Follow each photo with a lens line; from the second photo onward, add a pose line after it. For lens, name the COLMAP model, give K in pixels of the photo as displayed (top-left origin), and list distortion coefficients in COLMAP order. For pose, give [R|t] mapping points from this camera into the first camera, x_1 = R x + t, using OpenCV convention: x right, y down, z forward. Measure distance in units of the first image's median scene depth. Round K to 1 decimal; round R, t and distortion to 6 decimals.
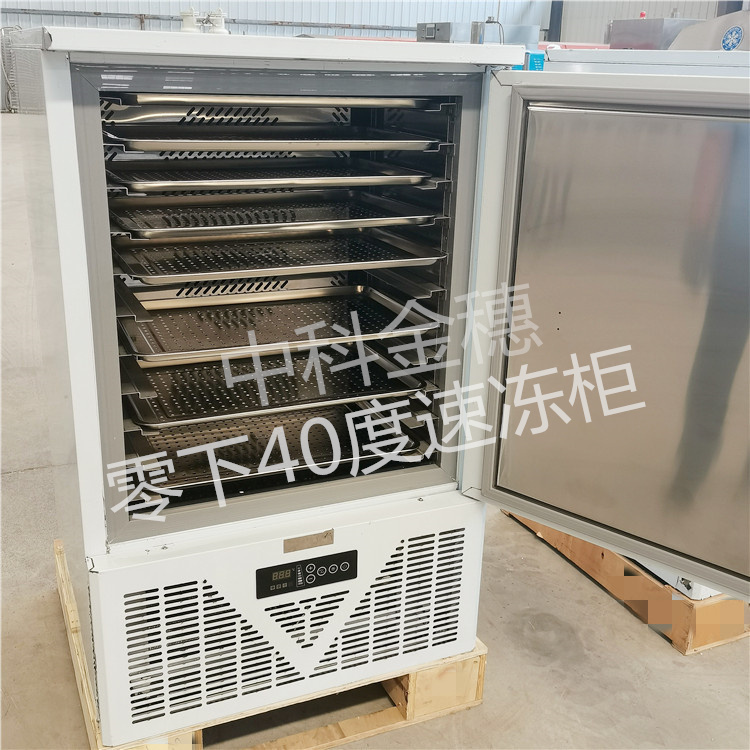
lens RADIAL K [[904.0, 0, 372.8], [0, 904.0, 376.4], [0, 0, 1]] dist [0.035269, 0.000000]
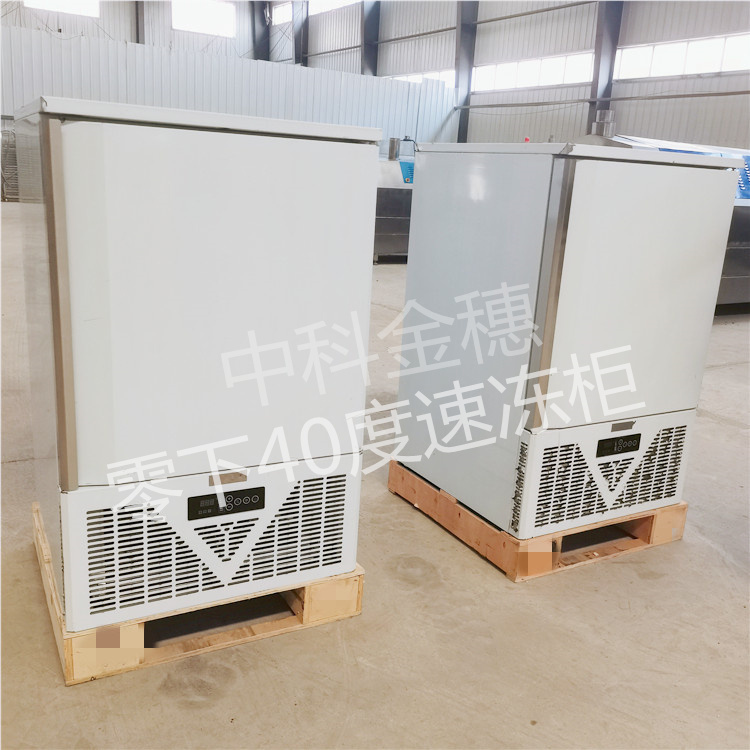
lens RADIAL K [[767.5, 0, 377.5], [0, 767.5, 376.0], [0, 0, 1]] dist [0.031116, 0.000000]
pose [[0.996674, 0.010839, 0.080764, 0.056330], [-0.004621, 0.997037, -0.076781, 0.113154], [-0.081357, 0.076152, 0.993772, -0.174296]]
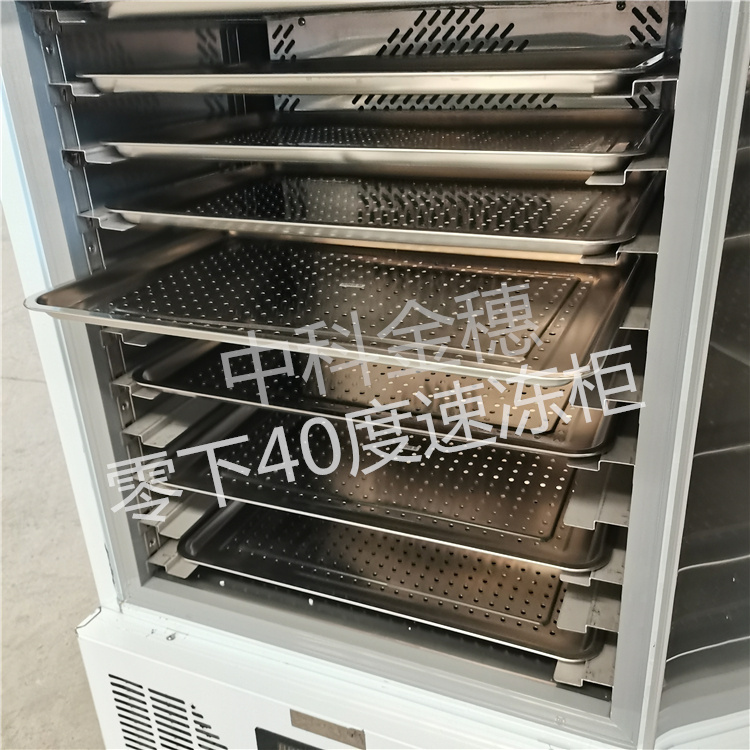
lens RADIAL K [[767.5, 0, 381.9], [0, 767.5, 372.9], [0, 0, 1]] dist [0.031116, 0.000000]
pose [[0.691741, 0.247793, -0.678302, 0.253007], [-0.181142, 0.968795, 0.169183, -0.152414], [0.699058, 0.005838, 0.715041, 0.617013]]
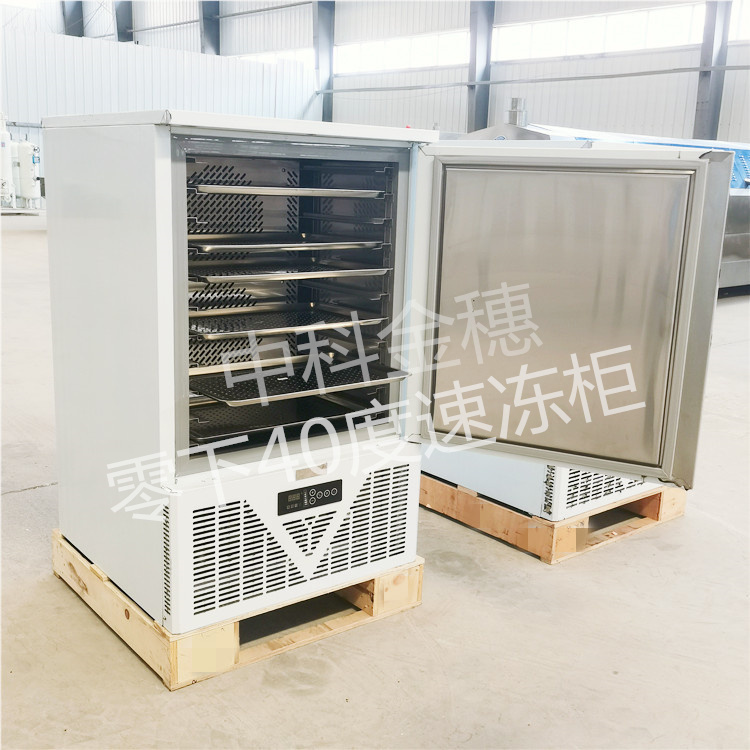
lens RADIAL K [[904.0, 0, 377.5], [0, 904.0, 379.2], [0, 0, 1]] dist [0.035269, 0.000000]
pose [[0.967888, -0.048575, 0.246644, -0.299102], [0.074543, 0.992483, -0.097060, 0.177376], [-0.240076, 0.112329, 0.964233, -0.372083]]
